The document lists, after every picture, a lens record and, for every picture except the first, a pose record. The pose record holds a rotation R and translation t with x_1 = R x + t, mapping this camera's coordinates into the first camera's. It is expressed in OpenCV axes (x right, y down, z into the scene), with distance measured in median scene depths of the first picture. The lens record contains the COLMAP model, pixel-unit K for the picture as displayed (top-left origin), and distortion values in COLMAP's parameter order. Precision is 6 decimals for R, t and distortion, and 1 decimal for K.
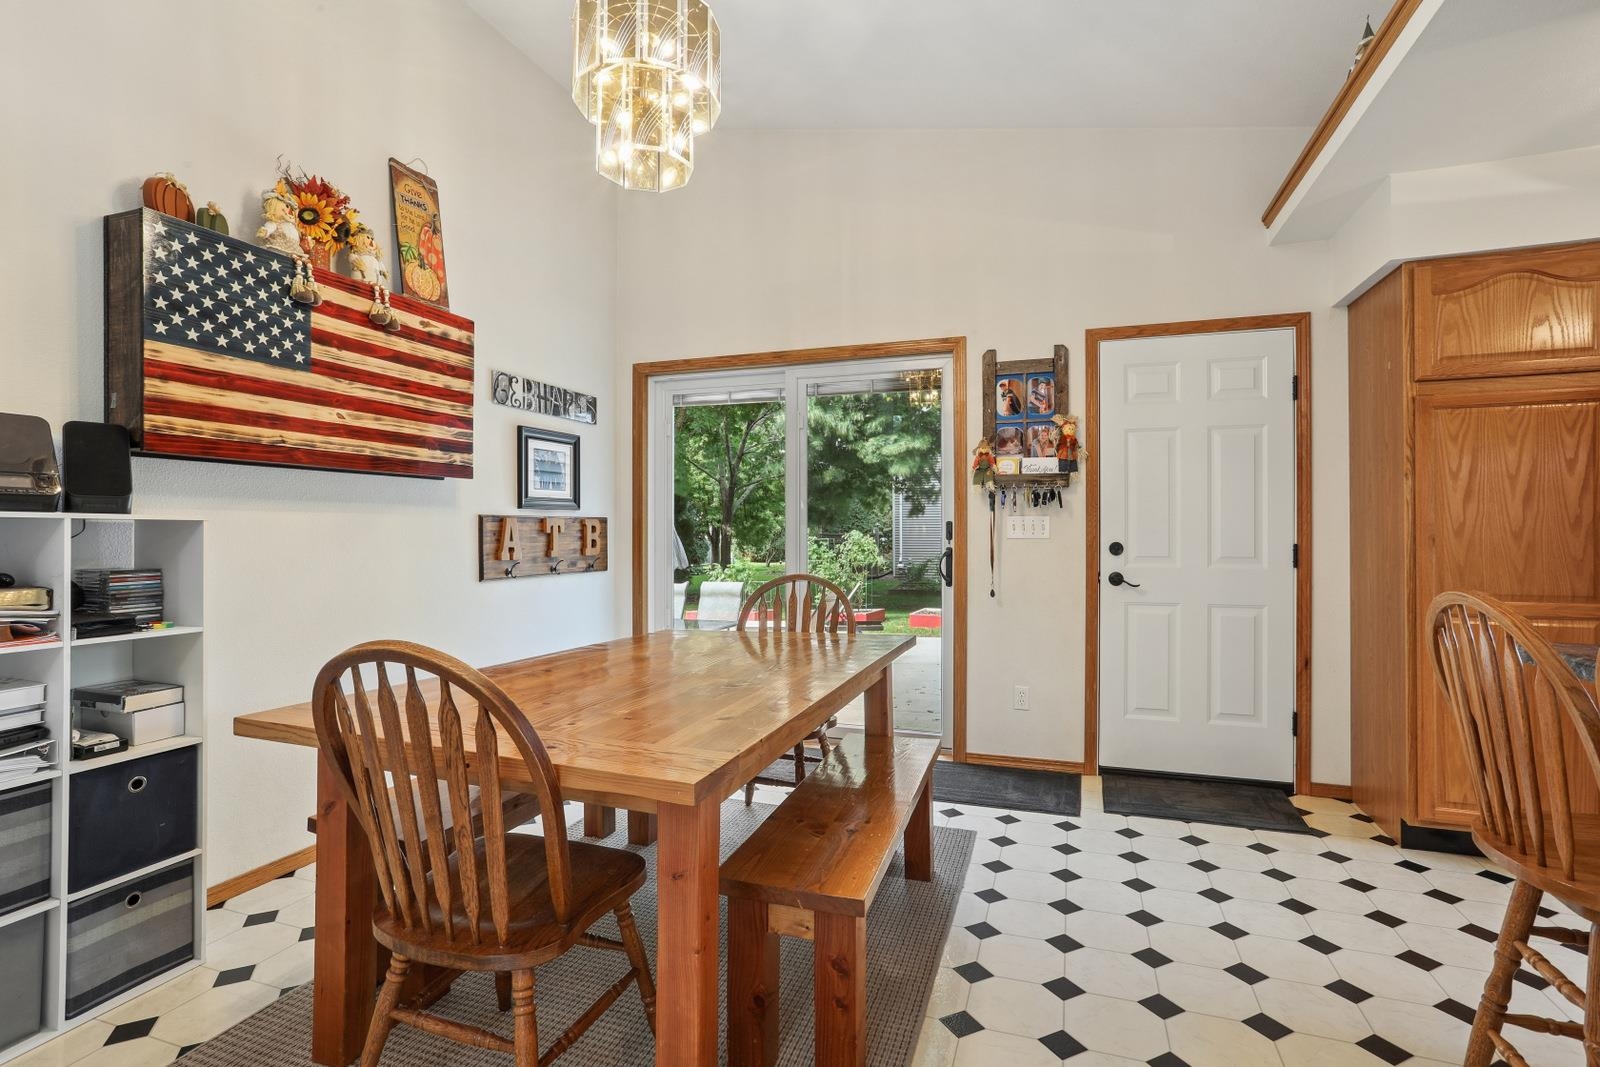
lens RADIAL K [[779.8, 0, 811.3], [0, 779.8, 526.2], [0, 0, 1]] dist [-0.018610, 0.004530]
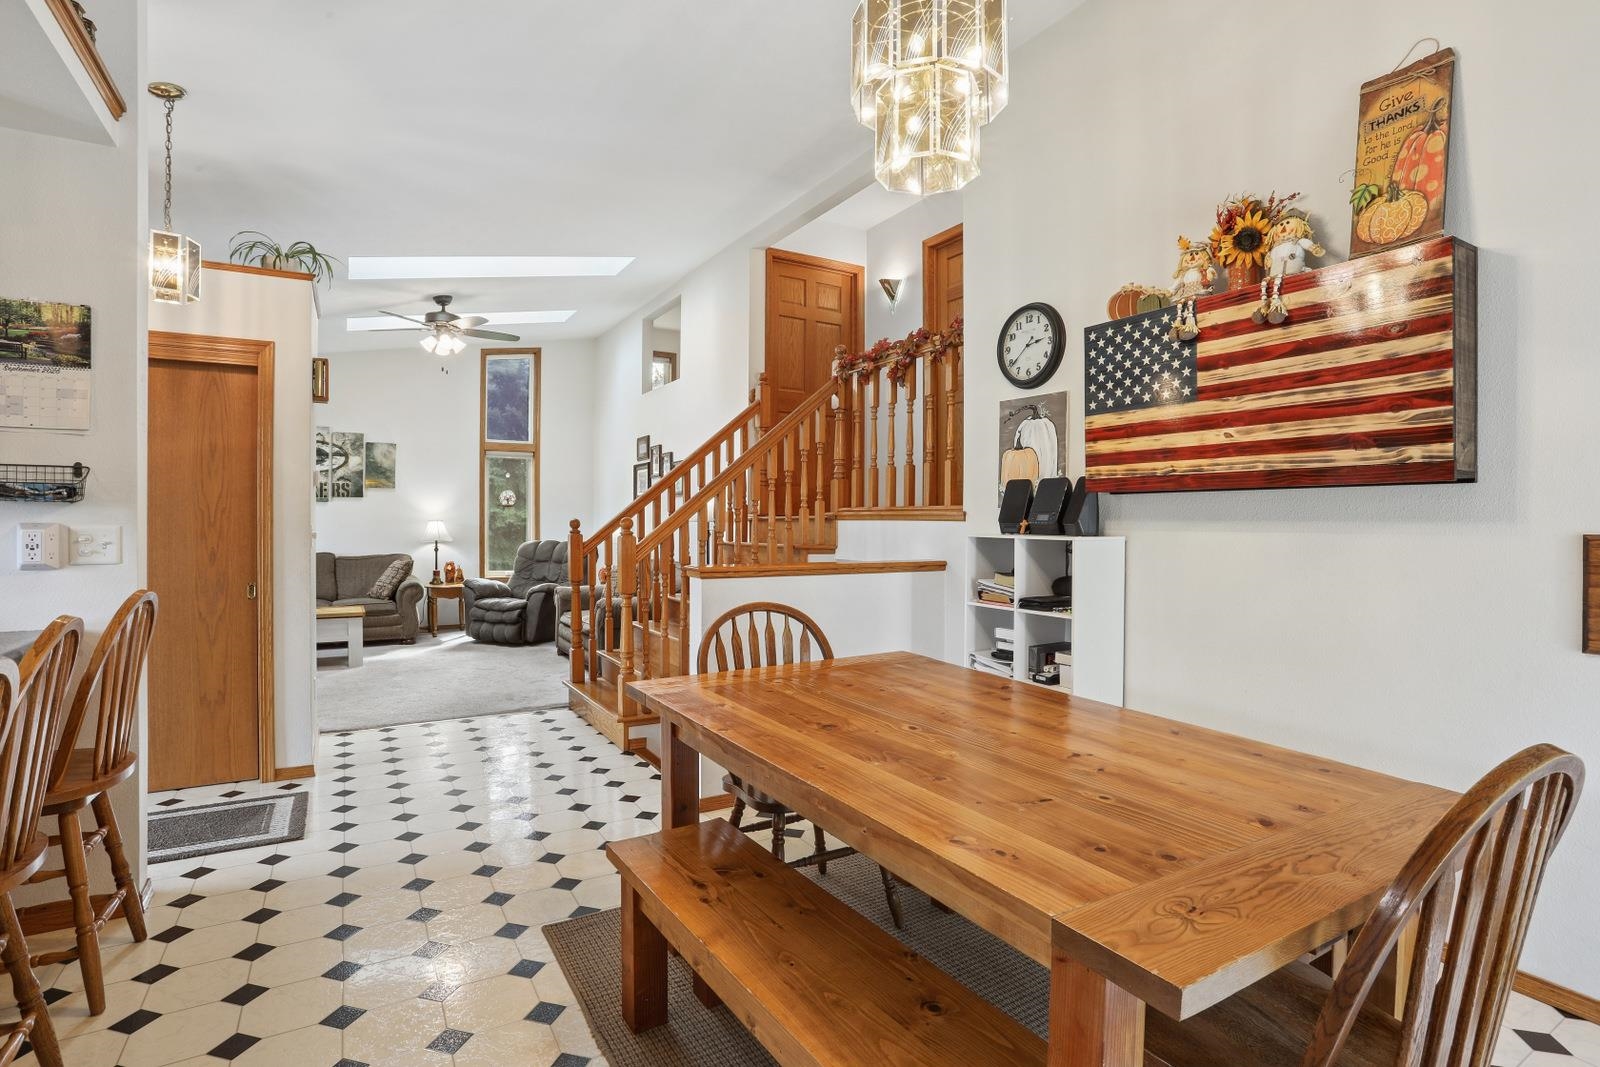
lens RADIAL K [[779.8, 0, 805.9], [0, 779.8, 521.7], [0, 0, 1]] dist [-0.018610, 0.004530]
pose [[-0.641370, -0.001239, -0.767231, 0.417245], [-0.000432, 0.999999, -0.001253, -0.026695], [0.767231, -0.000473, -0.641370, 1.040730]]
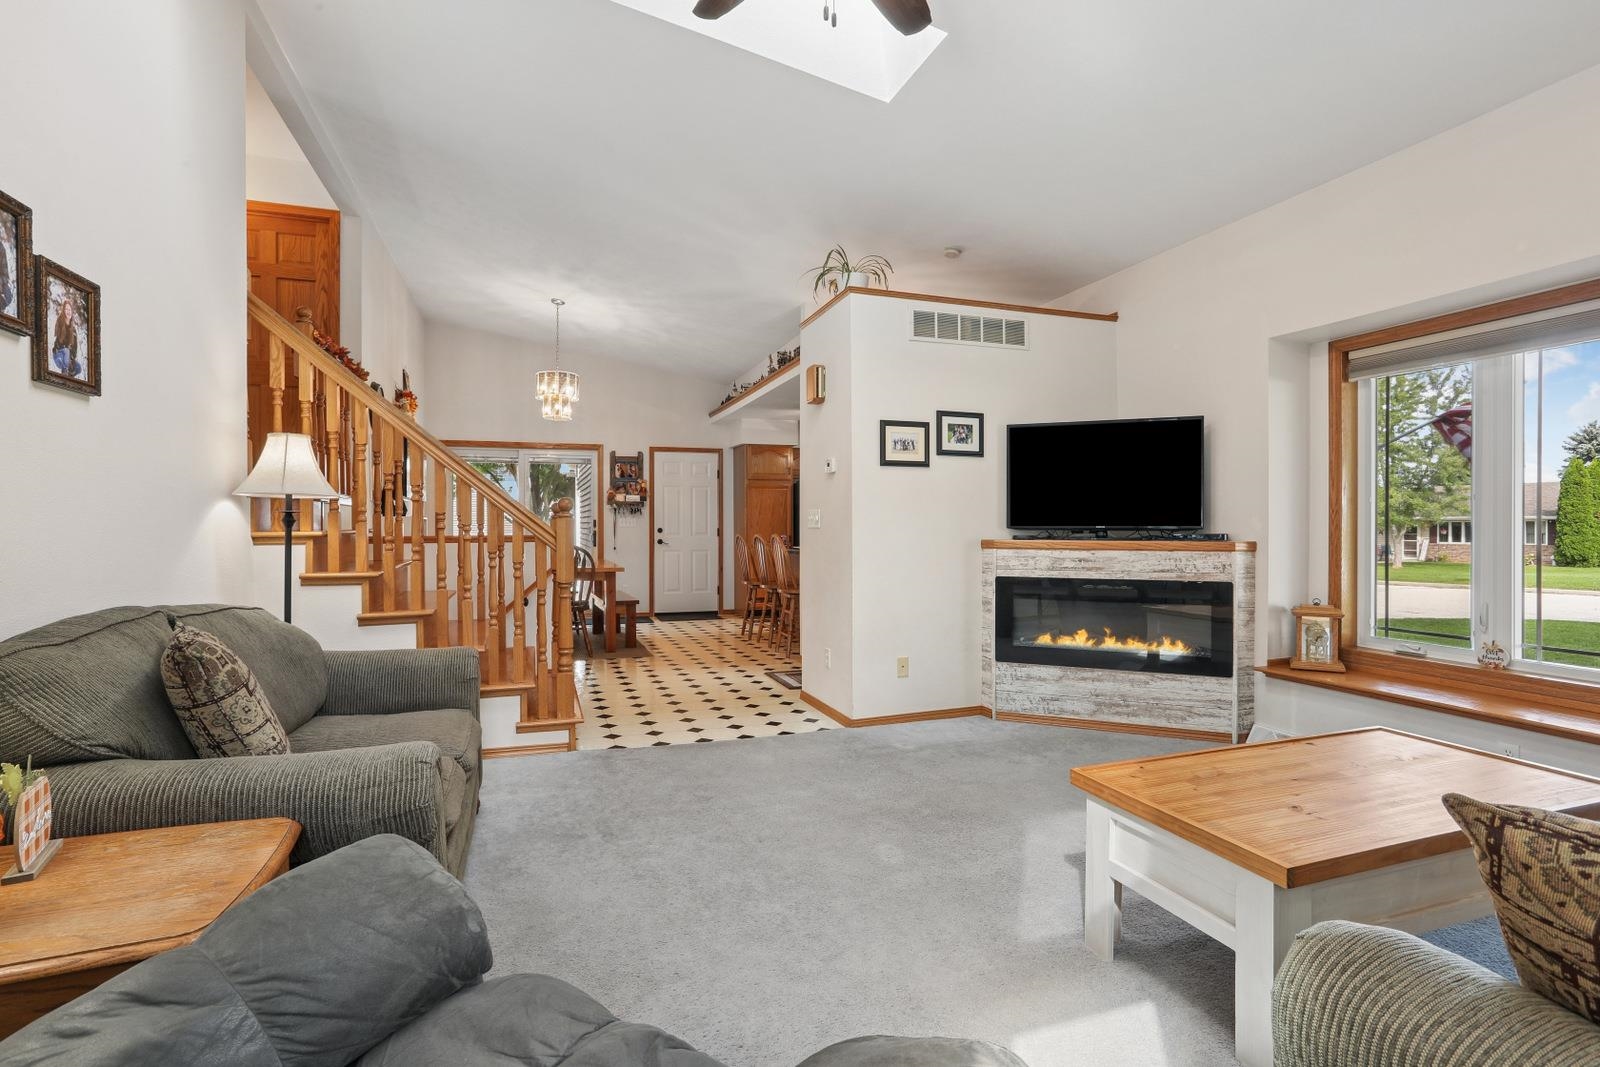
lens RADIAL K [[779.8, 0, 798.8], [0, 779.8, 531.9], [0, 0, 1]] dist [-0.018610, 0.004530]
pose [[0.791285, -0.007105, 0.611406, -0.940501], [0.000795, 0.999944, 0.010592, 0.007115], [-0.611447, -0.007895, 0.791246, -1.525376]]
